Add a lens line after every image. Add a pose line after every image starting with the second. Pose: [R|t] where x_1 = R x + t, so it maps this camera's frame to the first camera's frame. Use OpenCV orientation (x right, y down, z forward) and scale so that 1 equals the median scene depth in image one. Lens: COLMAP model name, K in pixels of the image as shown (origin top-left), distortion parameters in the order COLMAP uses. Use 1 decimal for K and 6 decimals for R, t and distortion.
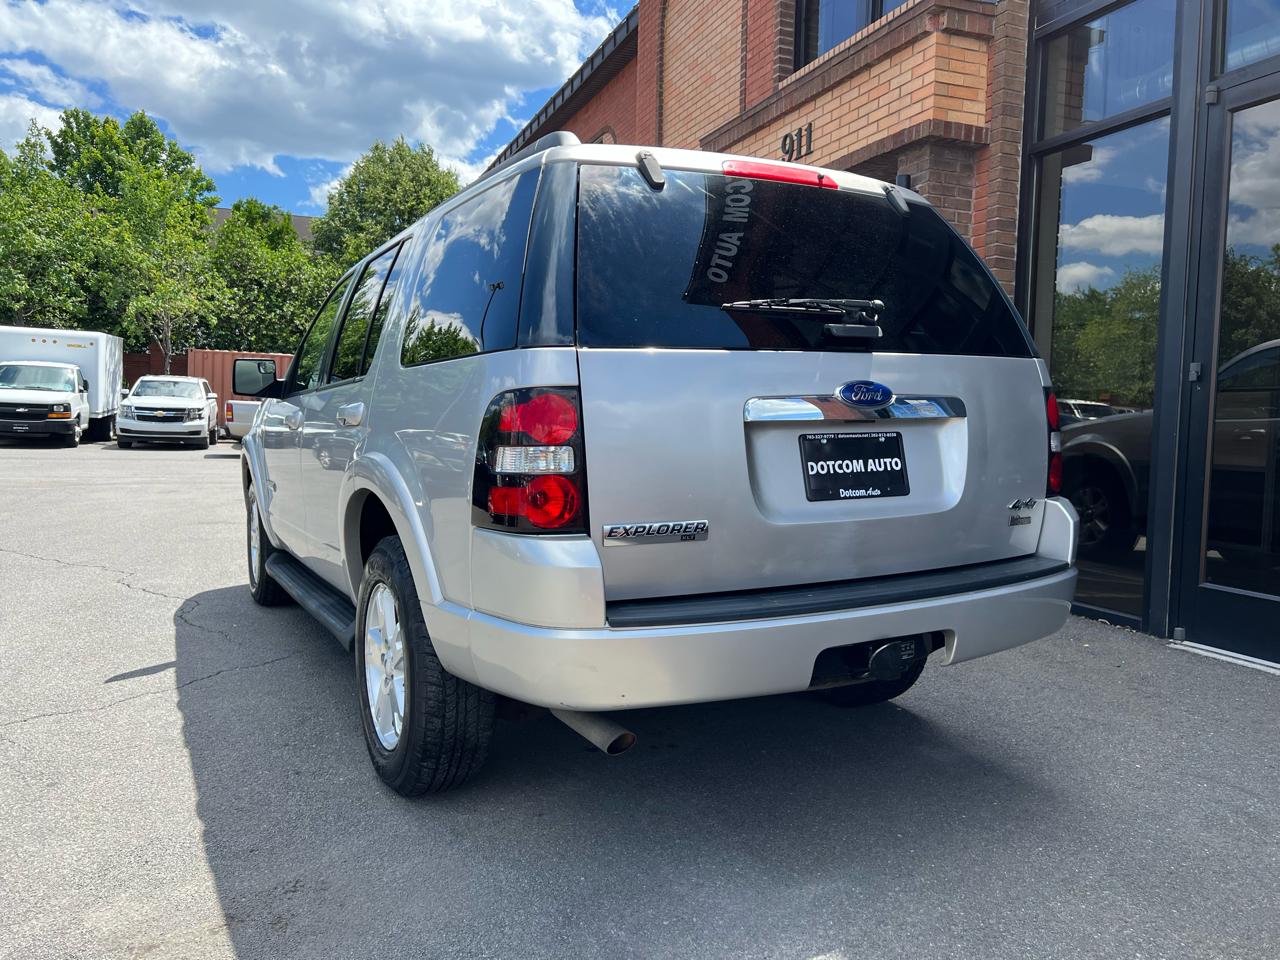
lens RADIAL K [[975.9, 0, 649.5], [0, 975.9, 473.7], [0, 0, 1]] dist [0.041209, -0.054300]
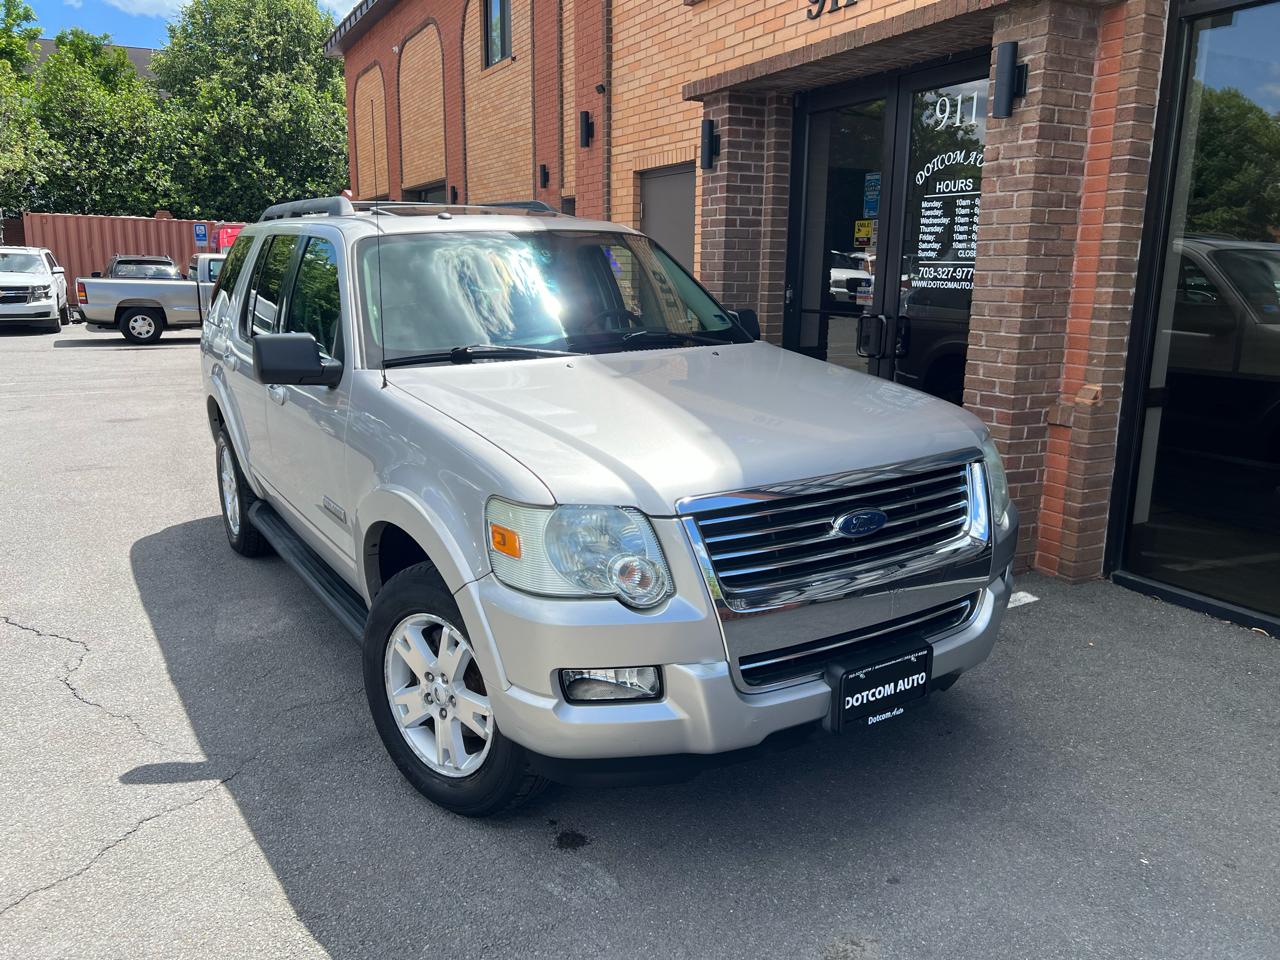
lens RADIAL K [[967.3, 0, 644.3], [0, 967.3, 482.1], [0, 0, 1]] dist [0.040799, -0.044167]
pose [[0.993517, -0.040059, 0.106396, -0.090171], [0.022356, 0.986432, 0.162639, -0.080188], [-0.111468, -0.159206, 0.980932, 0.196886]]
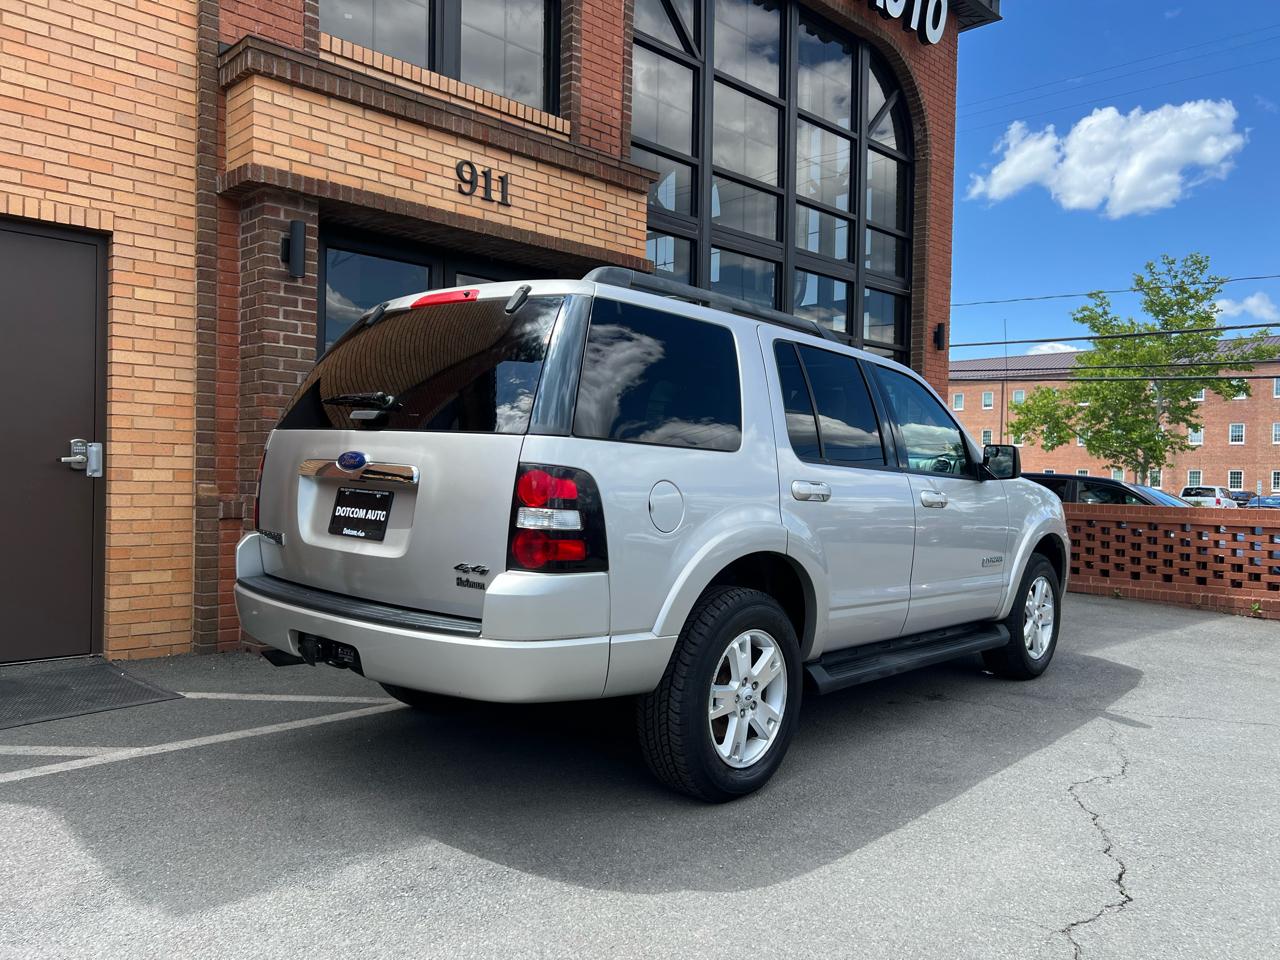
lens RADIAL K [[966.4, 0, 650.5], [0, 966.4, 482.8], [0, 0, 1]] dist [0.041548, -0.046046]
pose [[-0.393179, -0.036050, 0.918755, -0.744608], [0.021661, 0.998591, 0.048452, -0.089939], [-0.919207, 0.038951, -0.391844, 1.189227]]
